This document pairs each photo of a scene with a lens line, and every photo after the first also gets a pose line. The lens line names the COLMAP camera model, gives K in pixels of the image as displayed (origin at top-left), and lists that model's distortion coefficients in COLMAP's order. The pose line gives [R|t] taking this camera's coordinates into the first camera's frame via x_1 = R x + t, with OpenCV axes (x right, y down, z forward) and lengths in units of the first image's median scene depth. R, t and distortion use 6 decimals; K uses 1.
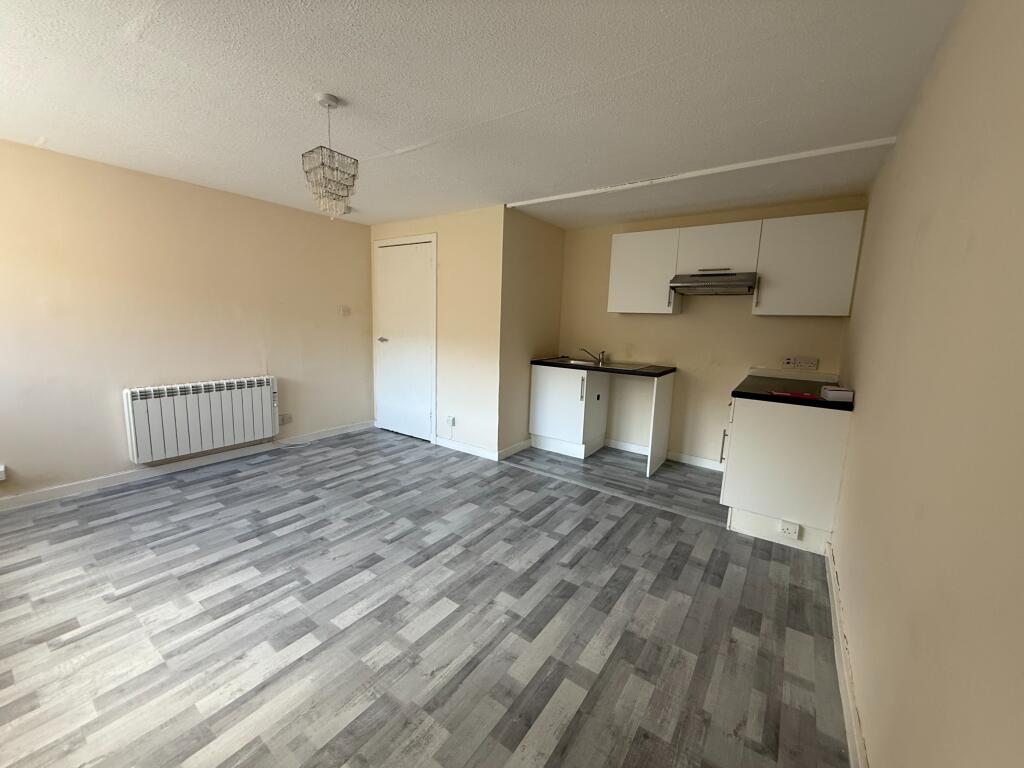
lens RADIAL K [[406.1, 0, 508.9], [0, 406.1, 383.5], [0, 0, 1]] dist [-0.000933, -0.000178]
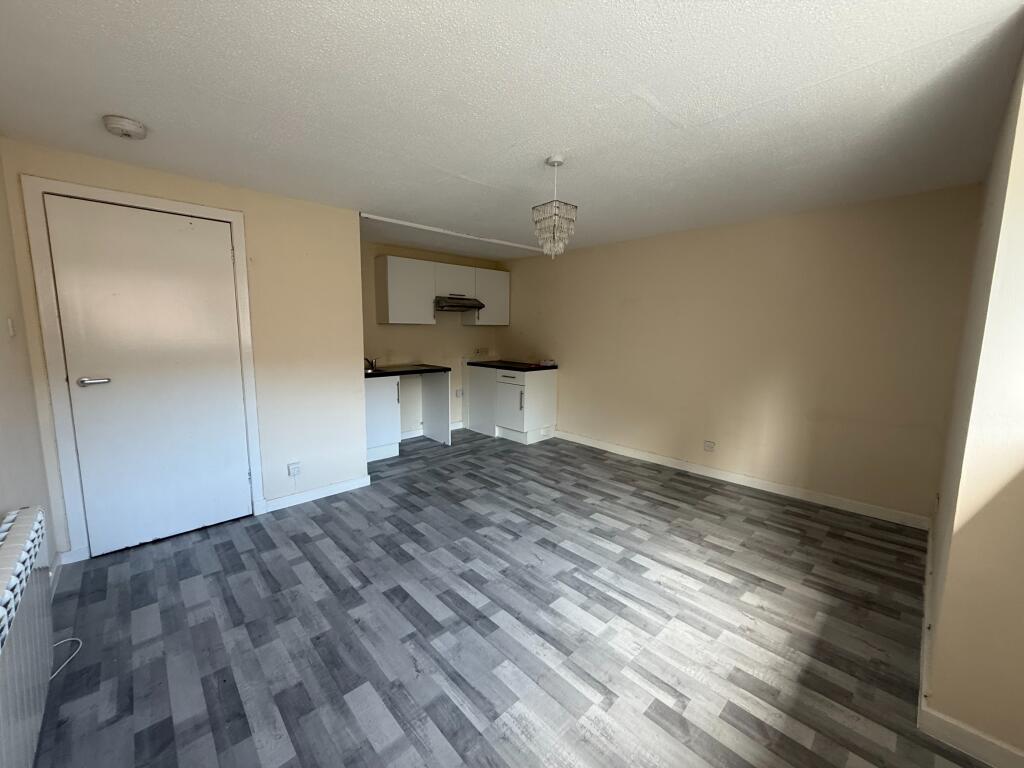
lens RADIAL K [[406.1, 0, 508.3], [0, 406.1, 384.4], [0, 0, 1]] dist [-0.000933, -0.000178]
pose [[0.198231, -0.164234, 0.966298, -1.354094], [0.149473, 0.979396, 0.135797, -0.186394], [-0.968691, 0.117516, 0.218696, 0.746377]]
